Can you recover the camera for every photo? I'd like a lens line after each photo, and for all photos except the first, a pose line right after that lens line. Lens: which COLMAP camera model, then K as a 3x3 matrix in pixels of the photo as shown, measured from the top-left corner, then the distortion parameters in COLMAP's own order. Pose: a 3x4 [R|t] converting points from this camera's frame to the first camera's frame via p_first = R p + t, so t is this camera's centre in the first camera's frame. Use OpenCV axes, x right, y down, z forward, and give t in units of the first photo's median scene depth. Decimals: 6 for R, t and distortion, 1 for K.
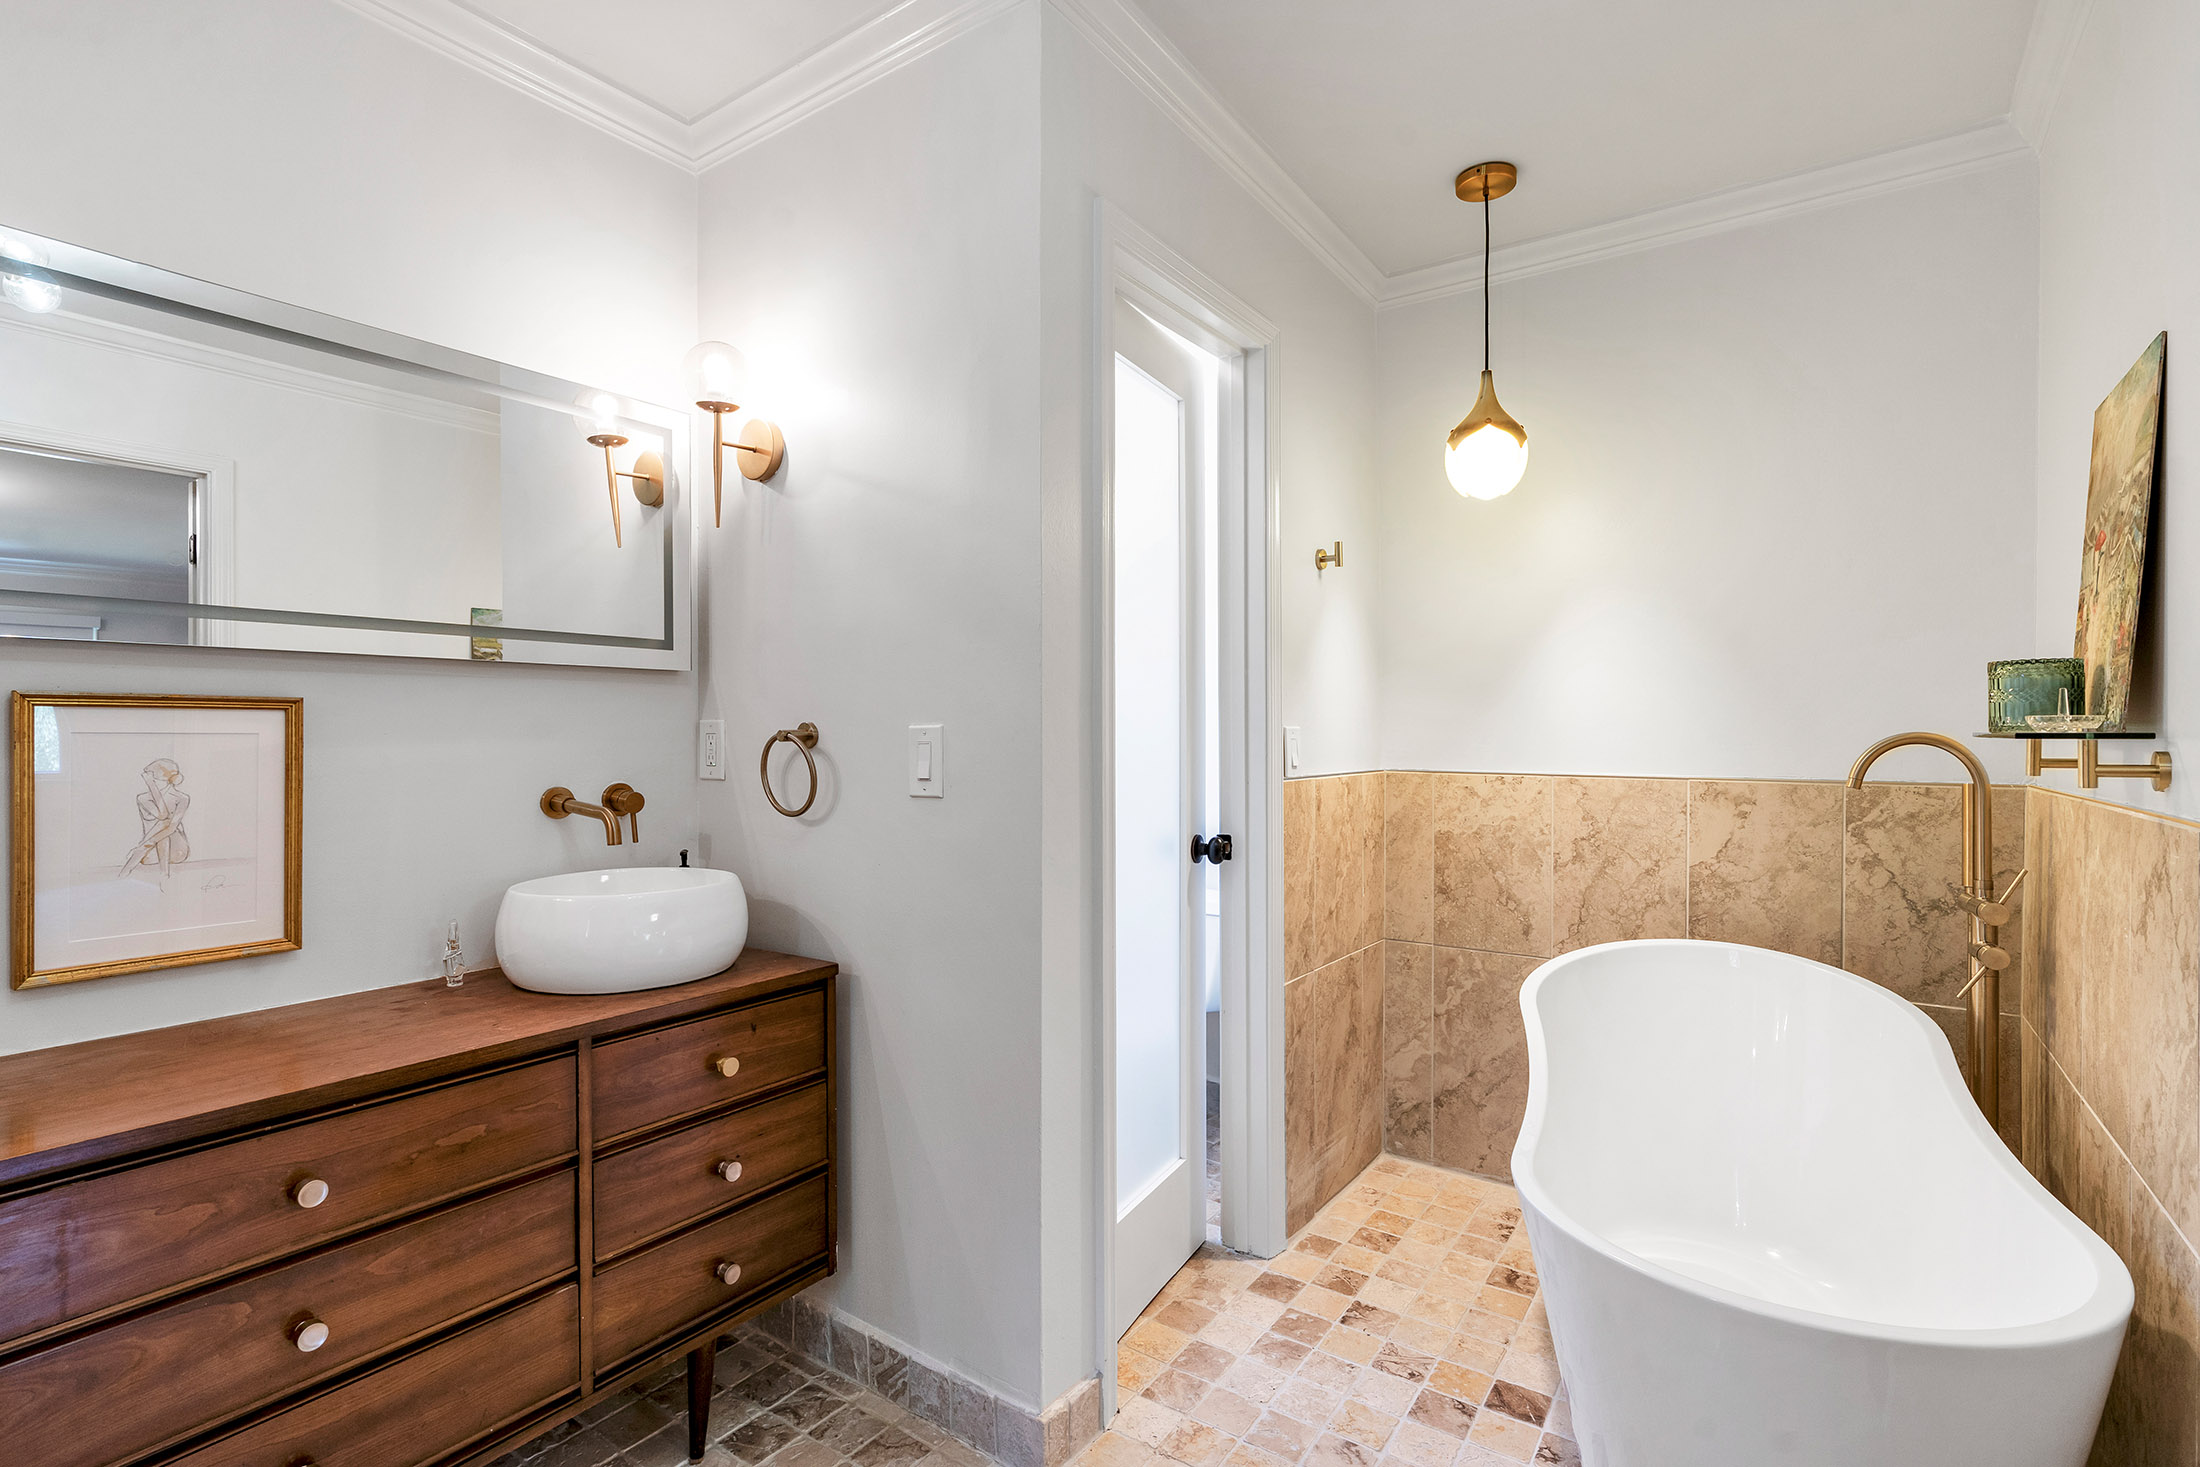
lens RADIAL K [[1050.7, 0, 1100.0], [0, 1050.7, 733.5], [0, 0, 1]] dist [0.001638, 0.000058]
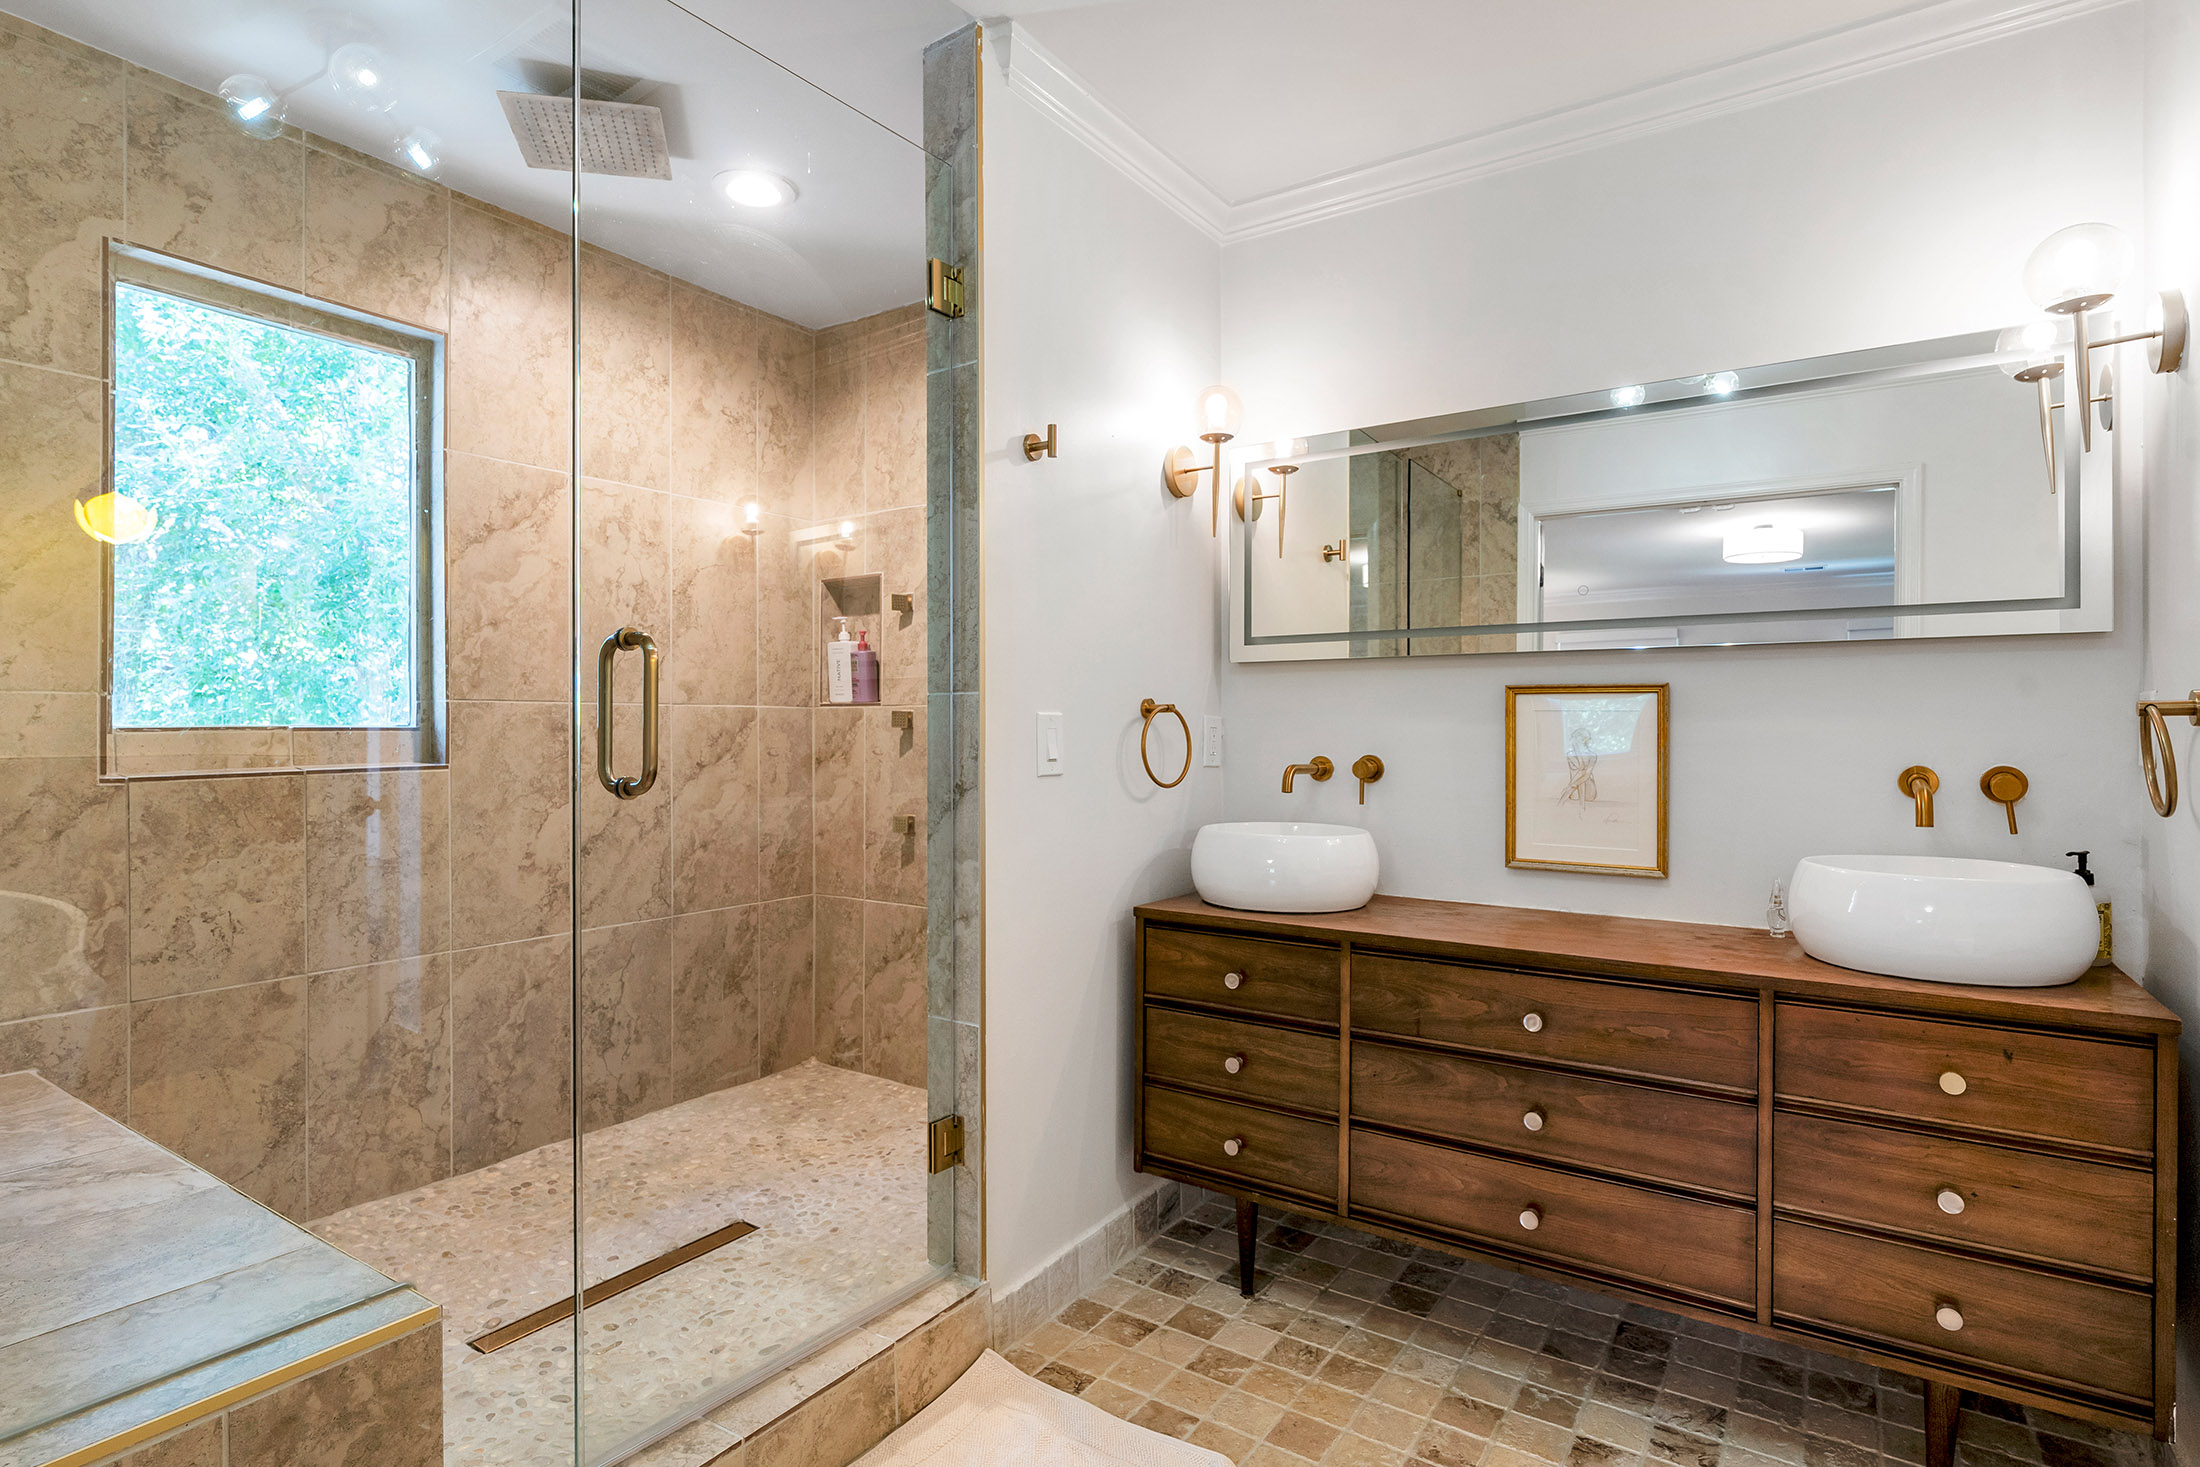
lens RADIAL K [[1124.6, 0, 1093.5], [0, 1124.6, 734.1], [0, 0, 1]] dist [-0.002079, 0.000287]
pose [[0.016601, 0.006369, -0.999842, 0.626267], [-0.007648, 0.999951, 0.006243, 0.026859], [0.999833, 0.007543, 0.016649, 0.288121]]
